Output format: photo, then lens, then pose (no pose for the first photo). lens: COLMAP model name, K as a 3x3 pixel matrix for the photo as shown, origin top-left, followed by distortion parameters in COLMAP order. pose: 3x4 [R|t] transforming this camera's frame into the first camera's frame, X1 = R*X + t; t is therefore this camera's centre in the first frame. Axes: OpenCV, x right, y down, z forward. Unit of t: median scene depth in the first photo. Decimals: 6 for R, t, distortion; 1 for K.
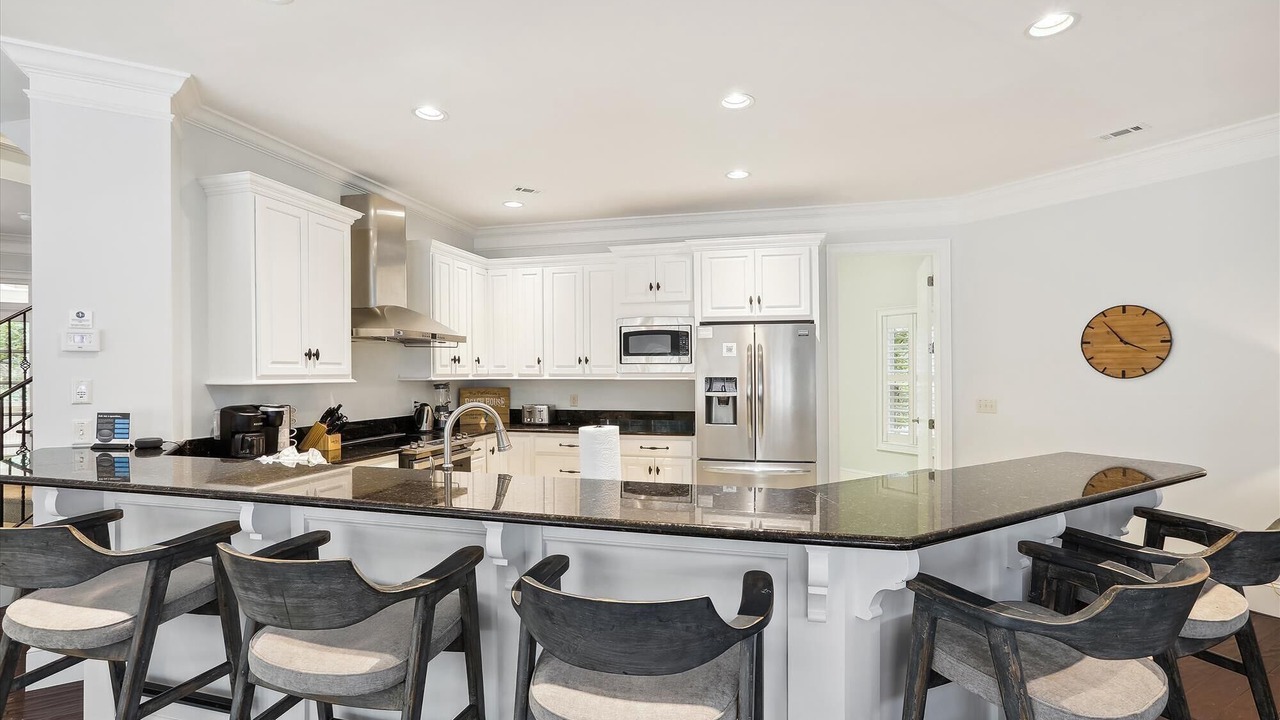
lens RADIAL K [[603.3, 0, 635.0], [0, 603.3, 370.7], [0, 0, 1]] dist [-0.002950, 0.000161]
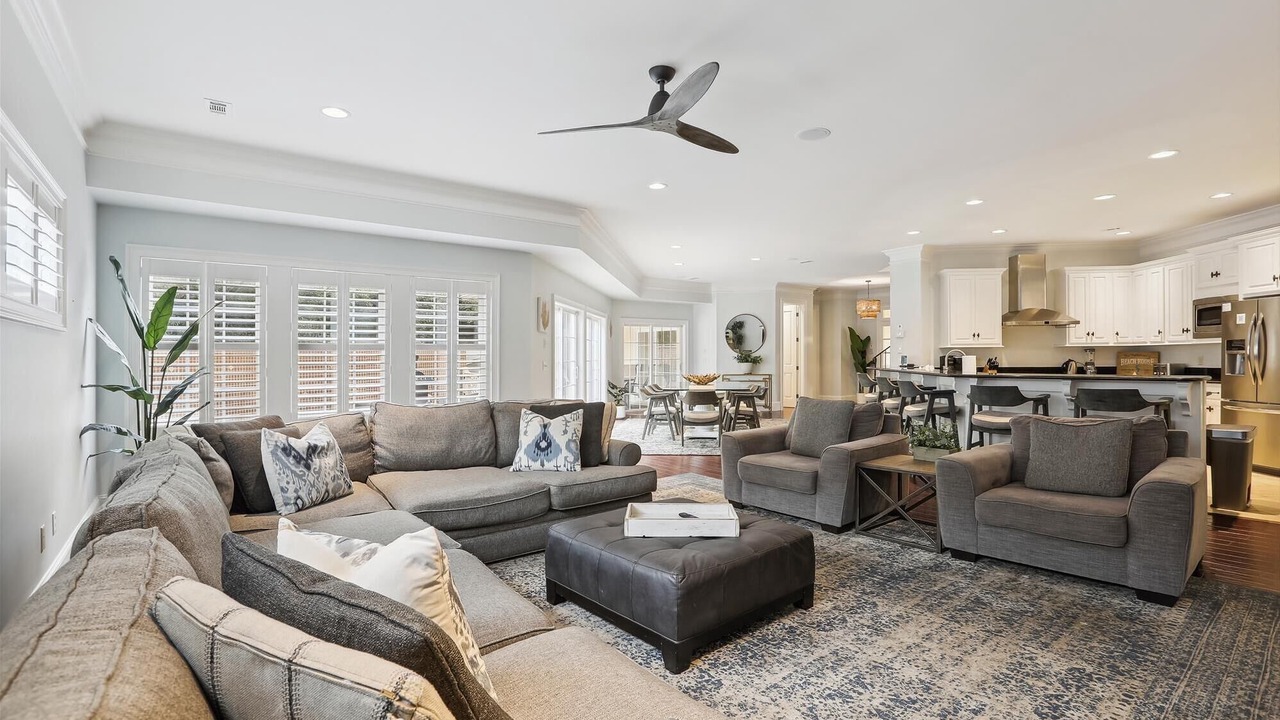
lens RADIAL K [[569.5, 0, 690.4], [0, 569.5, 356.2], [0, 0, 1]] dist [-0.000902, 0.000031]
pose [[0.198189, -0.000437, -0.980164, 1.062761], [0.011500, 0.999932, 0.001880, 0.028979], [0.980096, -0.011644, 0.198181, -0.410715]]
